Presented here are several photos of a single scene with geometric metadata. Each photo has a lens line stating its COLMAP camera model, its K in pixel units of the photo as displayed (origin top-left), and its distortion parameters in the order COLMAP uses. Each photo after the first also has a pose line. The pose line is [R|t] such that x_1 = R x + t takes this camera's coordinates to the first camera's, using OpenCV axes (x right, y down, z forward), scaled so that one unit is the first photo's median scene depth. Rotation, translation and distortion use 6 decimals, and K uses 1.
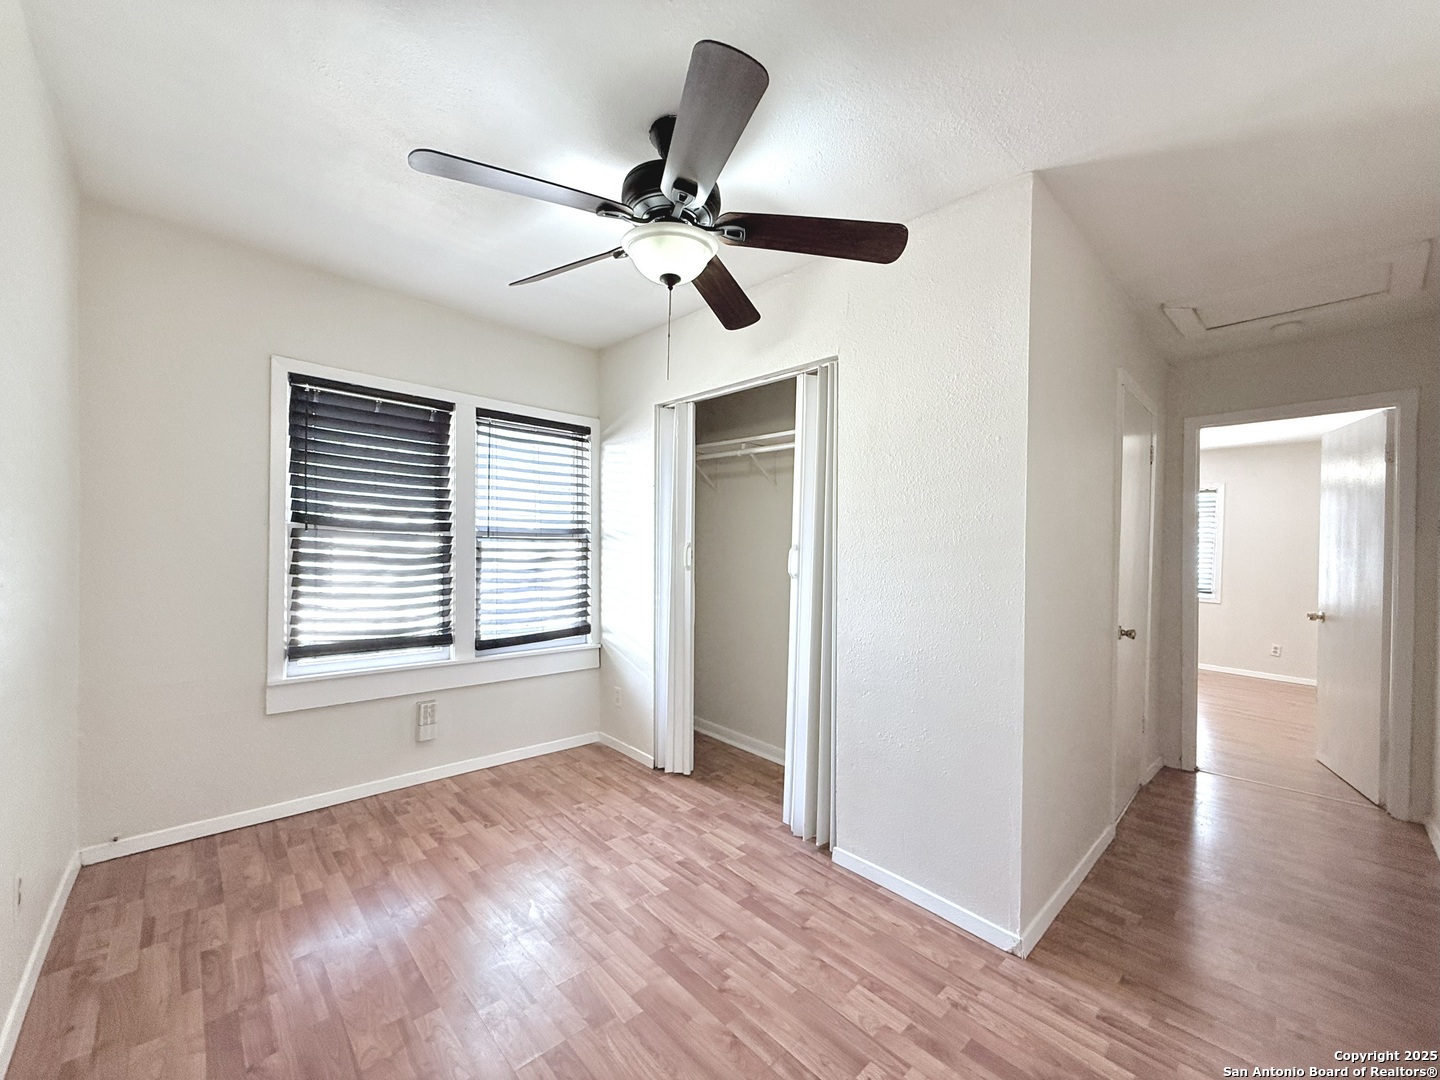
lens RADIAL K [[573.9, 0, 704.1], [0, 573.9, 545.1], [0, 0, 1]] dist [-0.001530, 0.000845]
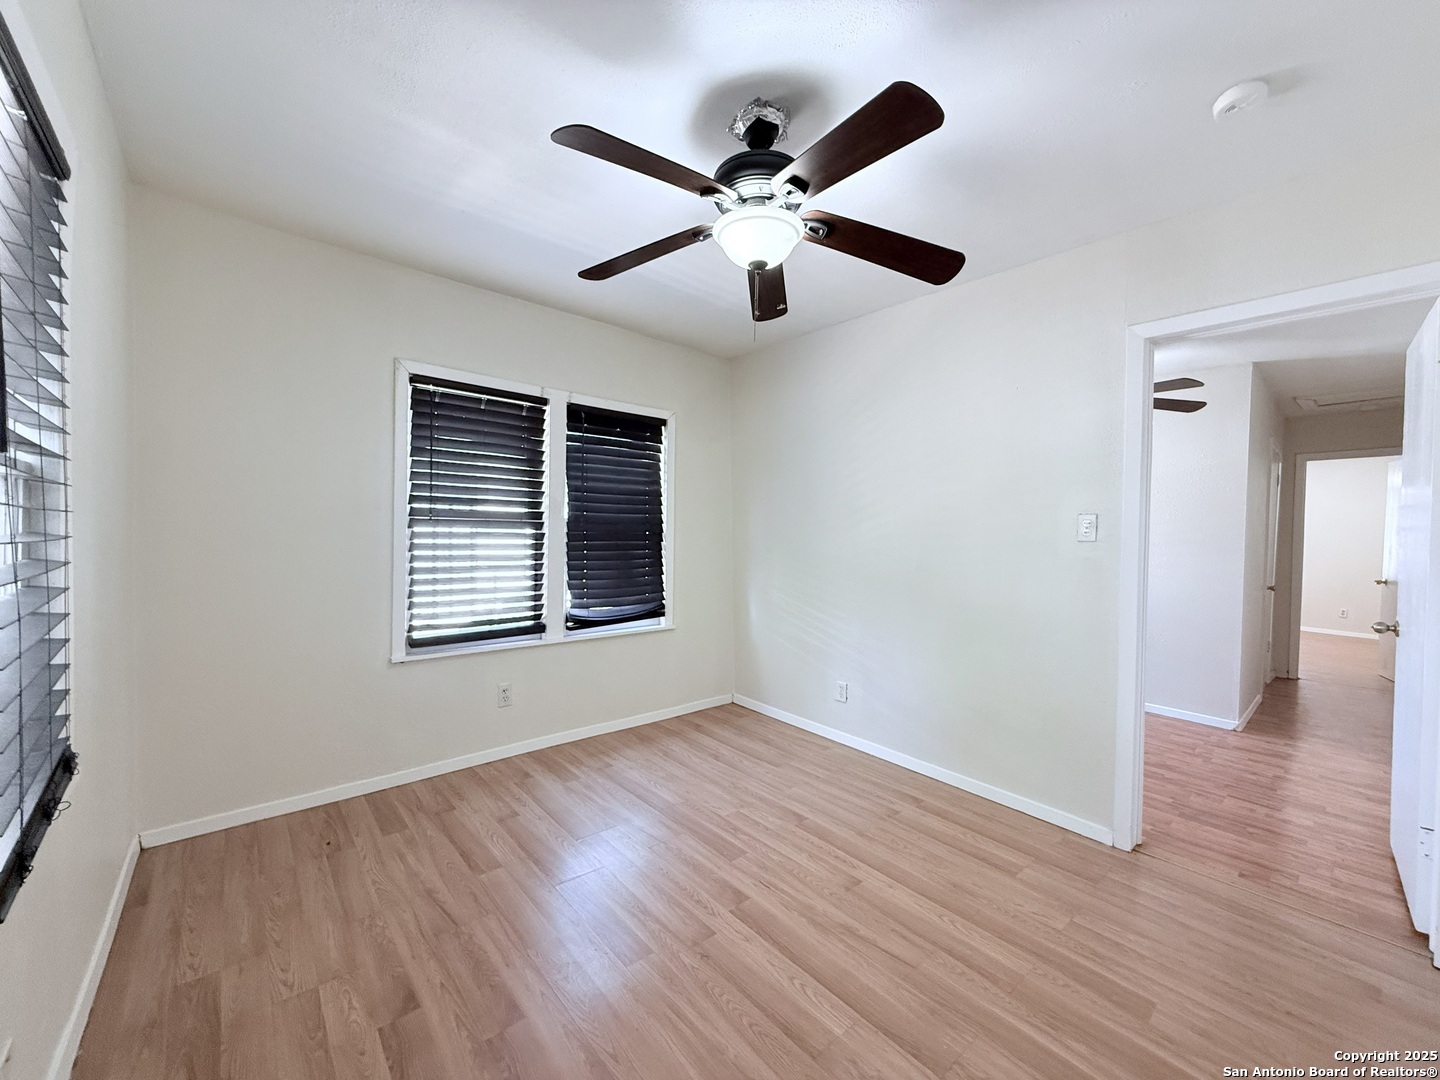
lens RADIAL K [[573.9, 0, 715.0], [0, 573.9, 547.9], [0, 0, 1]] dist [-0.001530, 0.000845]
pose [[0.999341, -0.004201, -0.036055, -0.097328], [0.005499, 0.999338, 0.035963, -0.004766], [0.035880, -0.036138, 0.998702, -0.087836]]
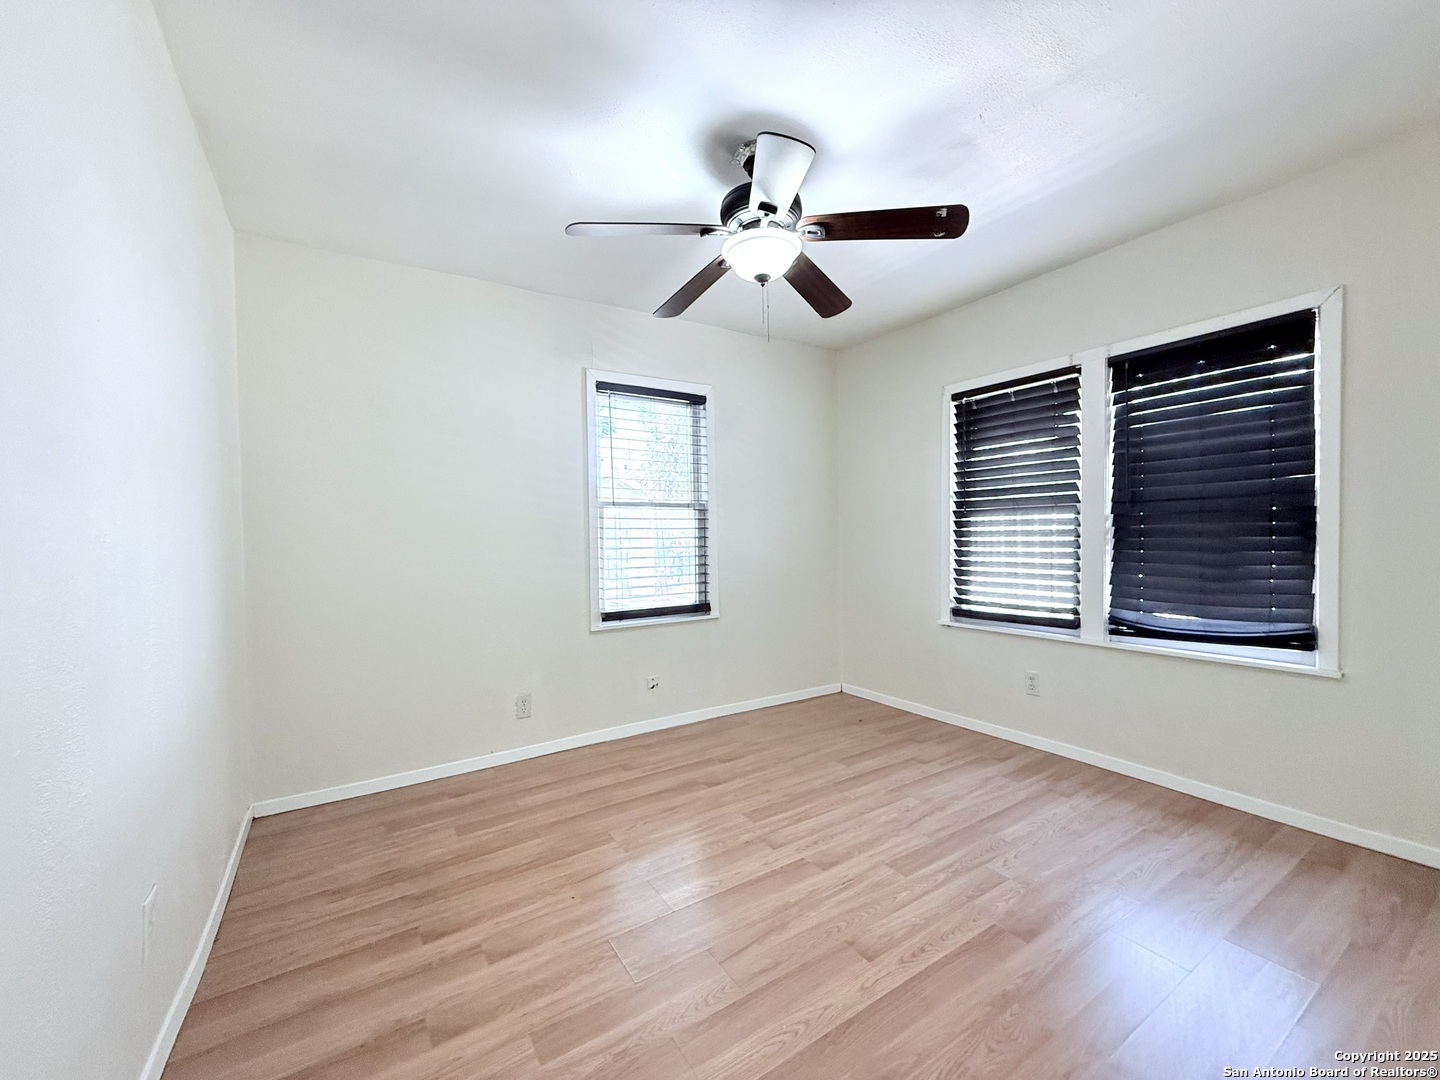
lens RADIAL K [[573.9, 0, 720.5], [0, 573.9, 549.6], [0, 0, 1]] dist [-0.001530, 0.000845]
pose [[-0.171369, 0.002446, -0.985204, 0.701283], [0.022465, 0.999747, -0.001426, 0.055693], [0.984951, -0.022377, -0.171381, 0.665084]]
